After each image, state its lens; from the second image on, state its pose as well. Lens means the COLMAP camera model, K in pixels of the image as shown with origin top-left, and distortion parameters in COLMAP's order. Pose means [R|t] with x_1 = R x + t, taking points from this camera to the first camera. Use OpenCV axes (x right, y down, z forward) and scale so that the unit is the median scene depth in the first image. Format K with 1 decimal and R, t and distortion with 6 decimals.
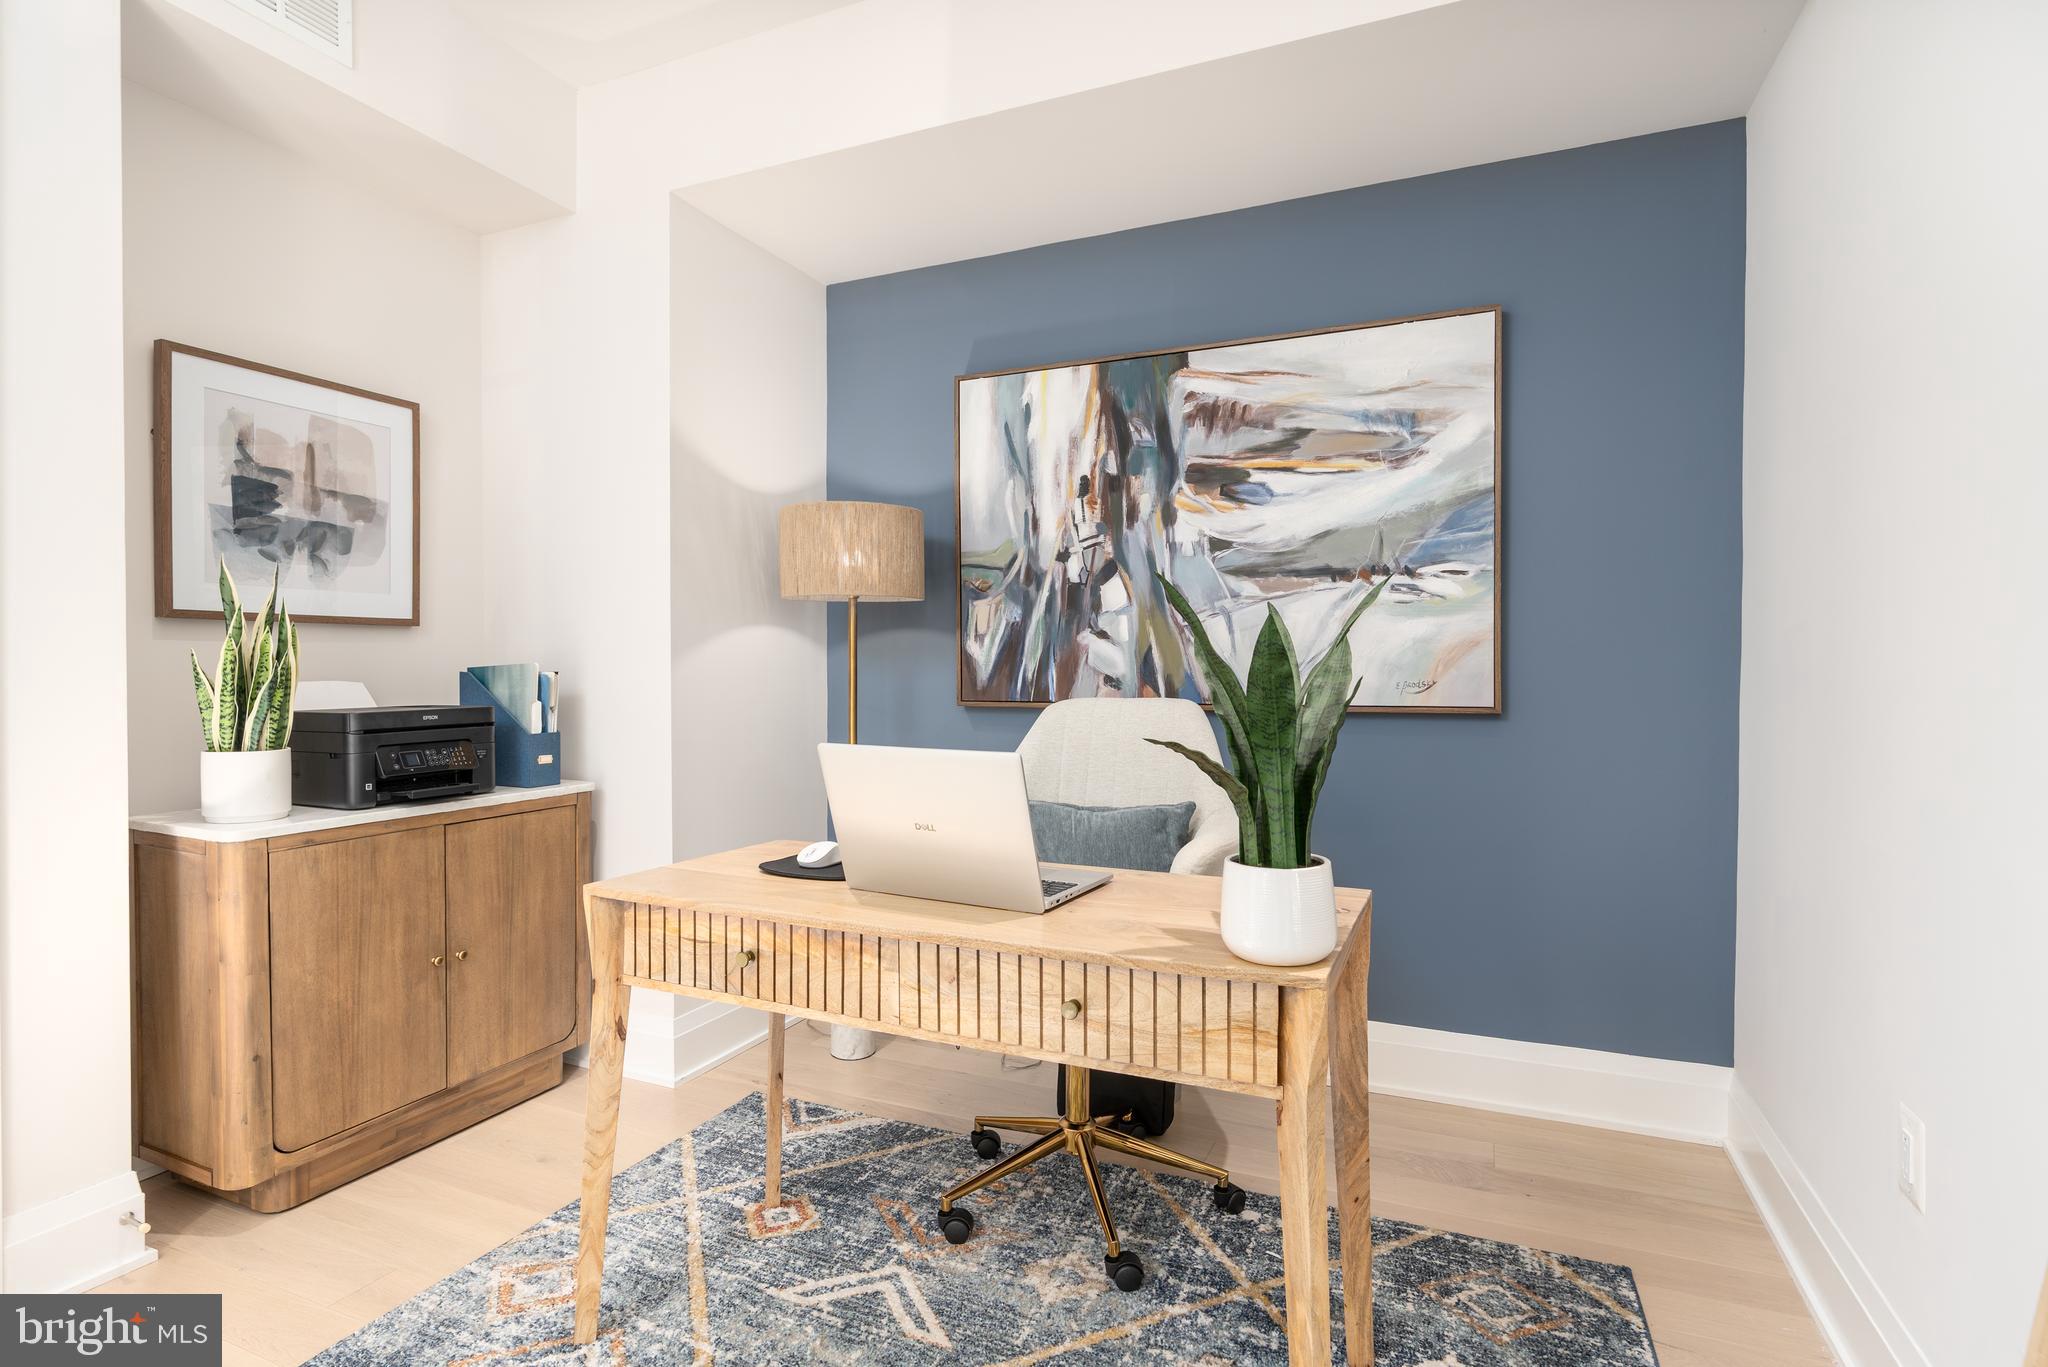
lens RADIAL K [[1022.4, 0, 1024.4], [0, 1022.4, 682.9], [0, 0, 1]] dist [-0.014812, 0.000981]
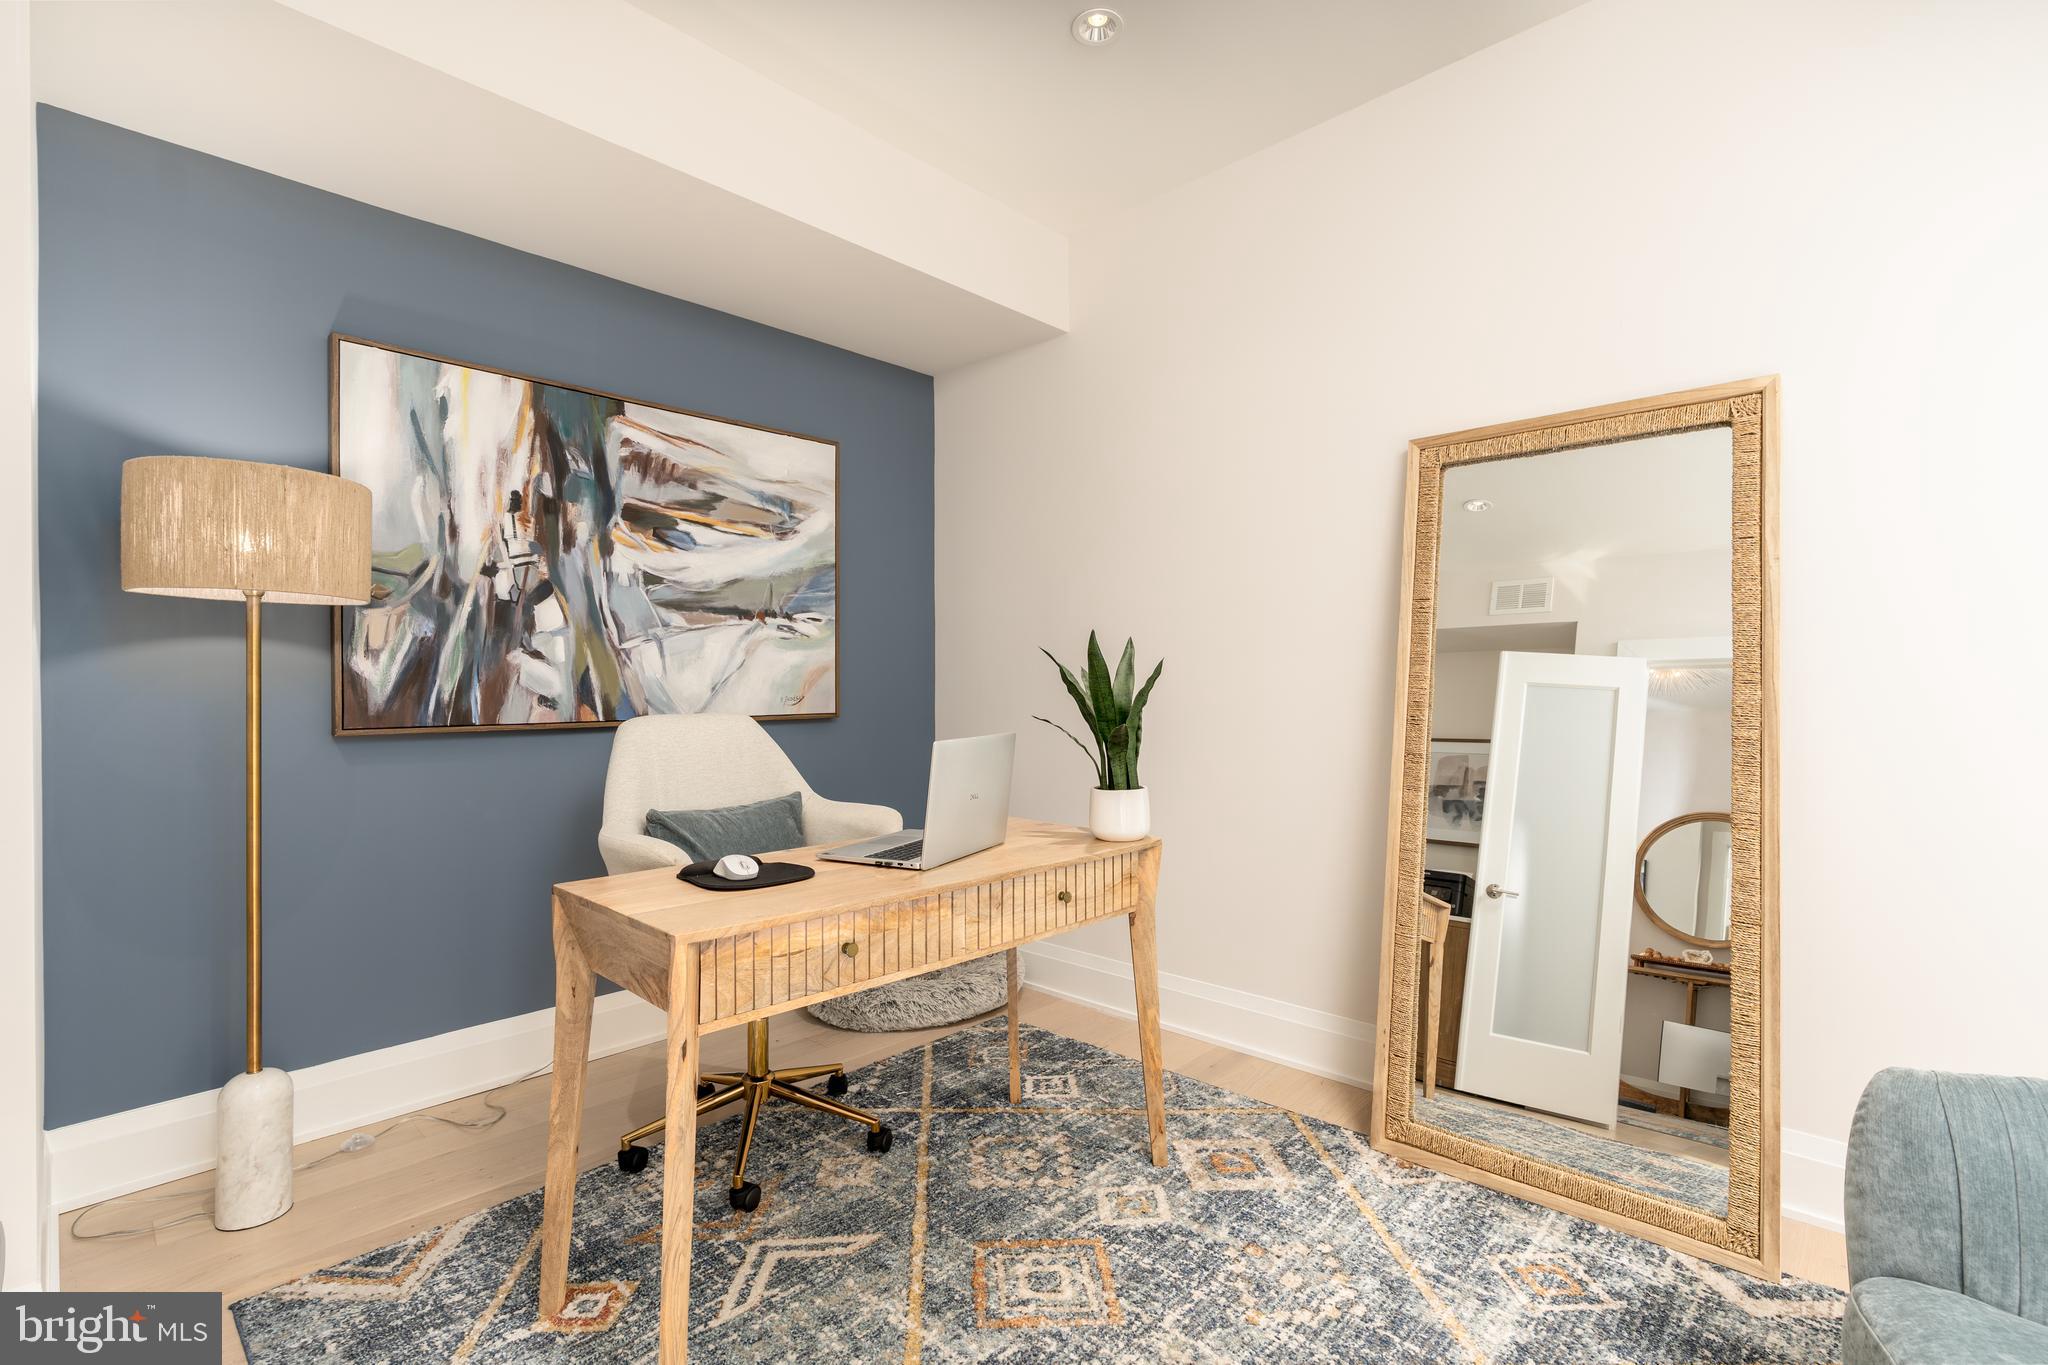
lens RADIAL K [[932.3, 0, 1023.4], [0, 932.3, 678.1], [0, 0, 1]] dist [-0.014136, -0.000270]
pose [[0.329598, 0.004008, 0.944113, -0.650394], [0.018792, 0.999765, -0.010805, -0.006109], [-0.943934, 0.021303, 0.329445, 0.268587]]
